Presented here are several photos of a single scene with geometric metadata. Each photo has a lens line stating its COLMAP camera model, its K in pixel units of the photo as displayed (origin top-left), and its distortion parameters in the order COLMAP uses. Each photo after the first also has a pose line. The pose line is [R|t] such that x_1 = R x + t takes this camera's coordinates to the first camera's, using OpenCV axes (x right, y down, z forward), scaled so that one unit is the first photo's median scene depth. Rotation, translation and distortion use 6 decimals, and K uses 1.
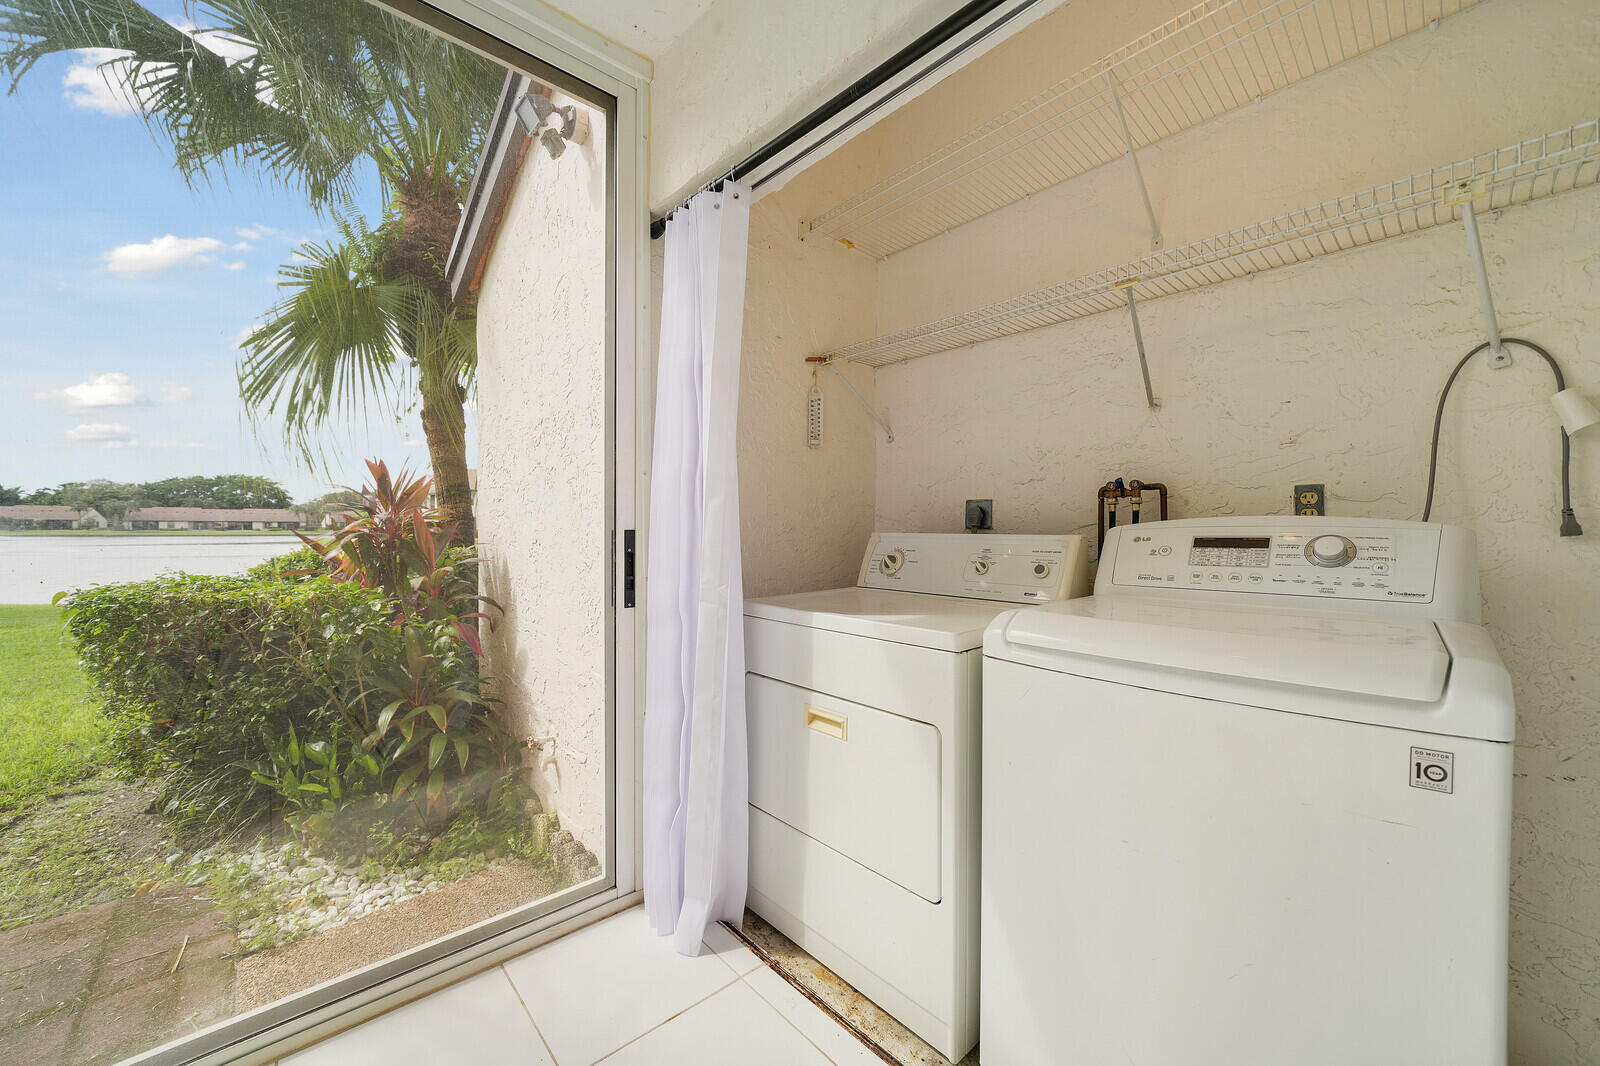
lens RADIAL K [[607.6, 0, 800.0], [0, 607.6, 533.0], [0, 0, 1]] dist [-0.024315, 0.006635]
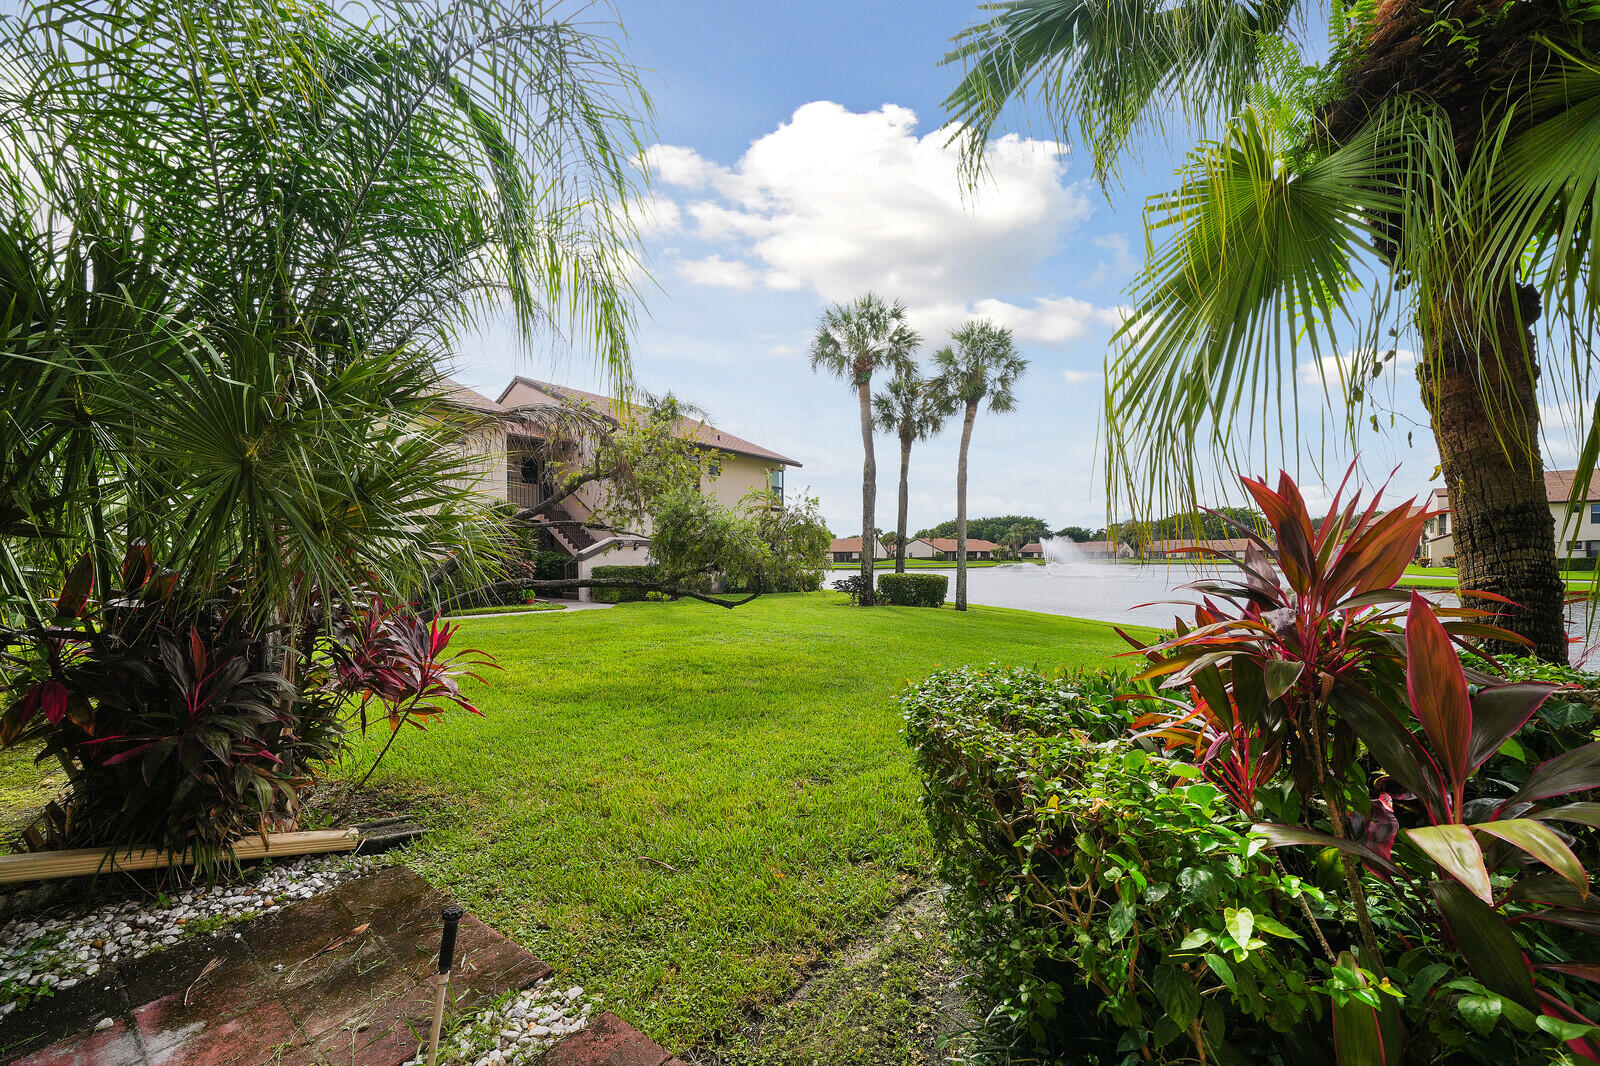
lens RADIAL K [[617.1, 0, 798.8], [0, 617.1, 574.5], [0, 0, 1]] dist [-0.019264, 0.000139]
pose [[0.205968, 0.024752, -0.978246, -0.286860], [-0.003672, 0.999693, 0.024522, -0.048540], [0.978552, -0.001459, 0.205995, 0.469349]]
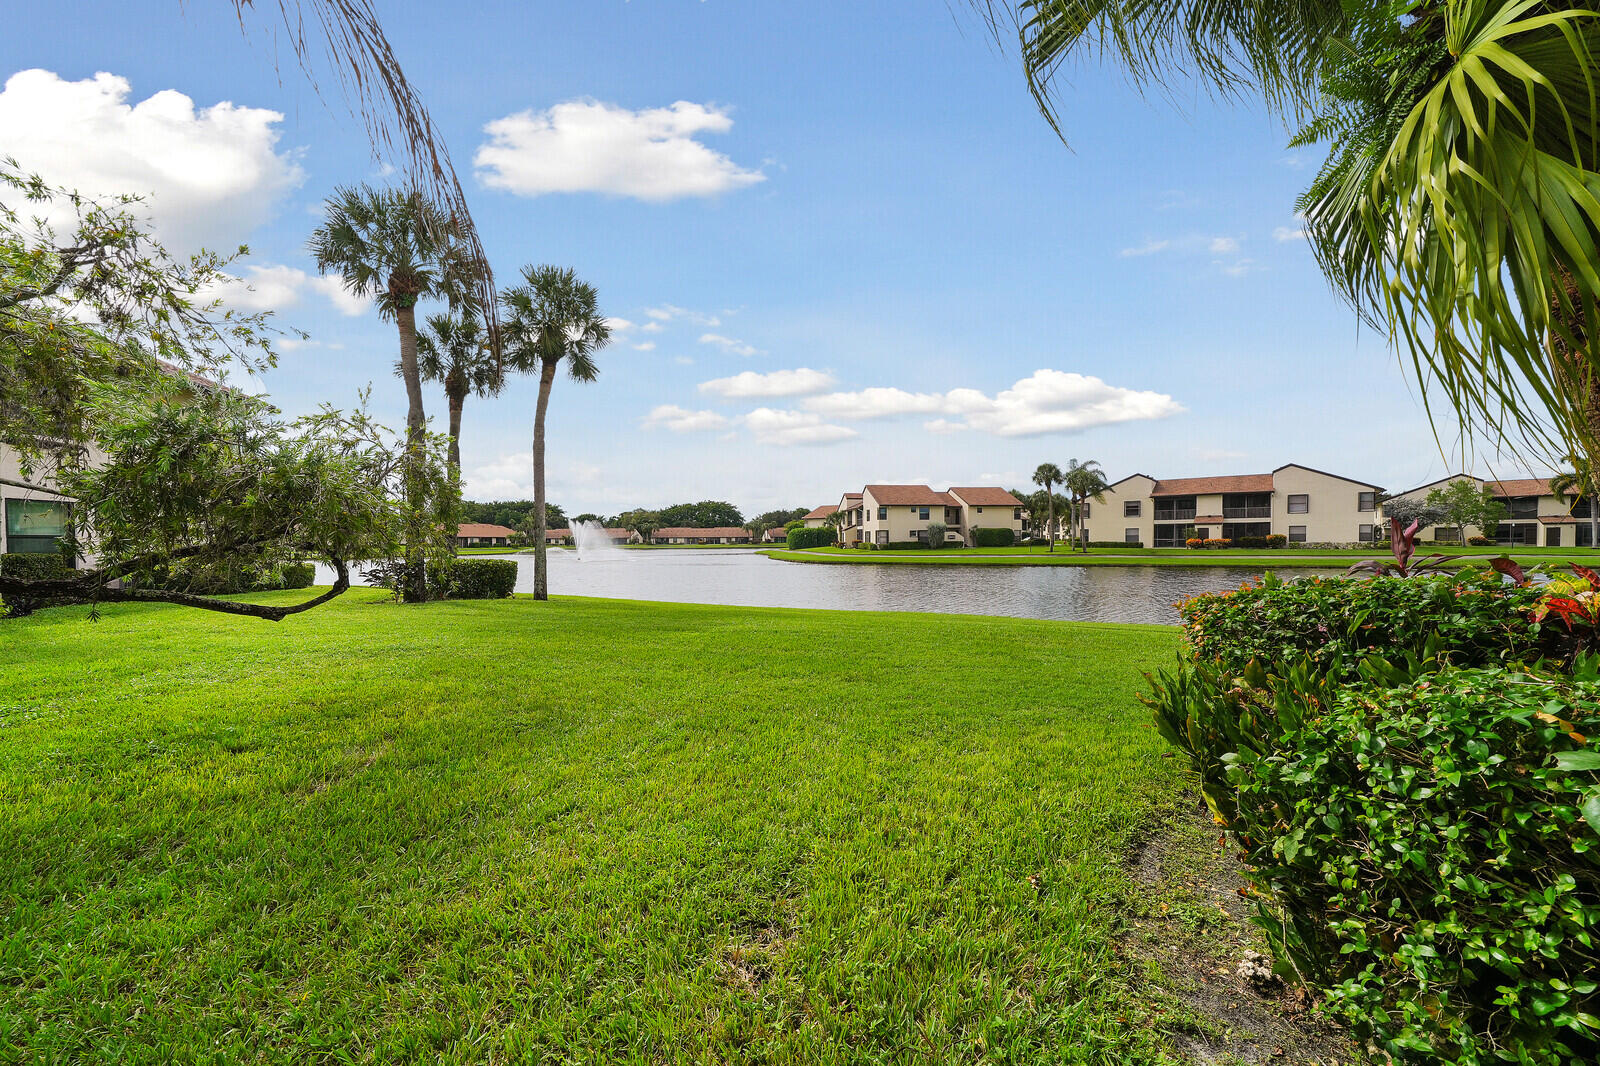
lens RADIAL K [[610.9, 0, 795.9], [0, 610.9, 558.0], [0, 0, 1]] dist [-0.010626, 0.000316]
pose [[0.820243, 0.008318, -0.571955, -1.025372], [0.003791, 0.999793, 0.019976, -0.011466], [0.572003, -0.018553, 0.820042, 0.289284]]
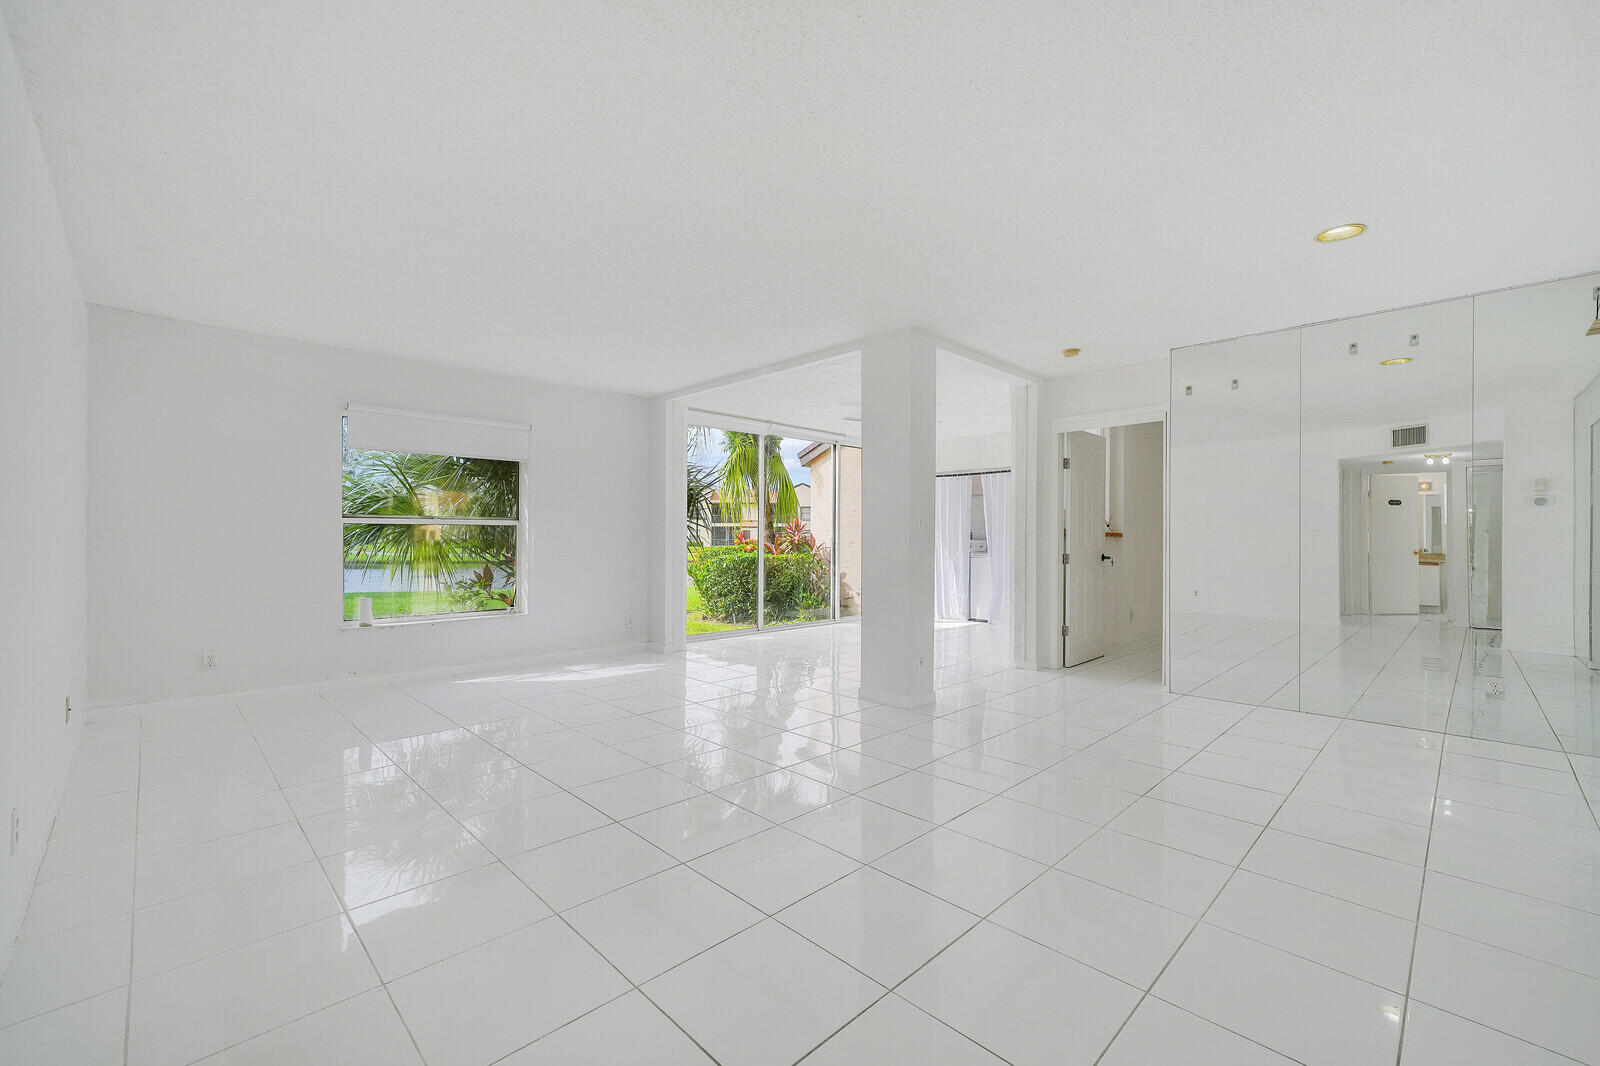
lens RADIAL K [[664.7, 0, 800.0], [0, 664.7, 533.0], [0, 0, 1]] dist [0.000208, 0.000014]
pose [[0.998675, -0.000609, 0.051467, -0.720404], [0.001478, 0.999857, -0.016843, 0.018419], [-0.051449, 0.016897, 0.998533, -2.276366]]
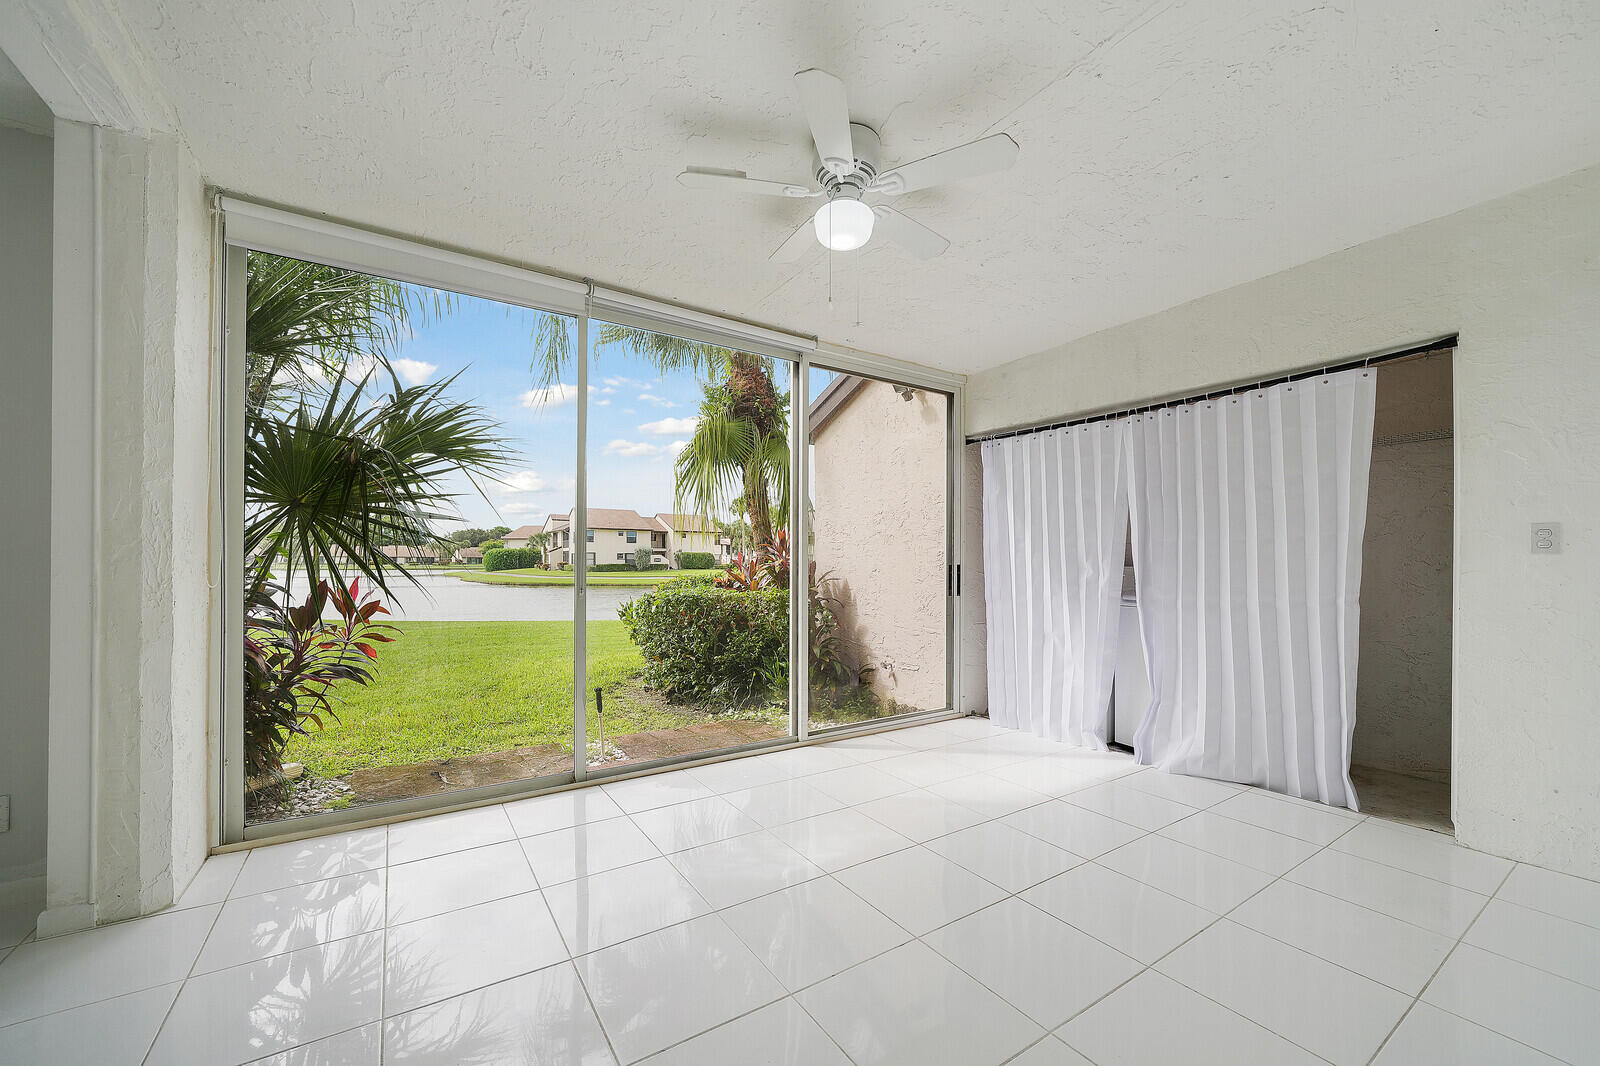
lens RADIAL K [[610.9, 0, 795.9], [0, 610.9, 558.0], [0, 0, 1]] dist [-0.010626, 0.000316]
pose [[0.989116, 0.000710, -0.147136, -0.298948], [-0.003334, 0.999840, -0.017588, 0.006610], [0.147100, 0.017888, 0.988960, -0.824403]]
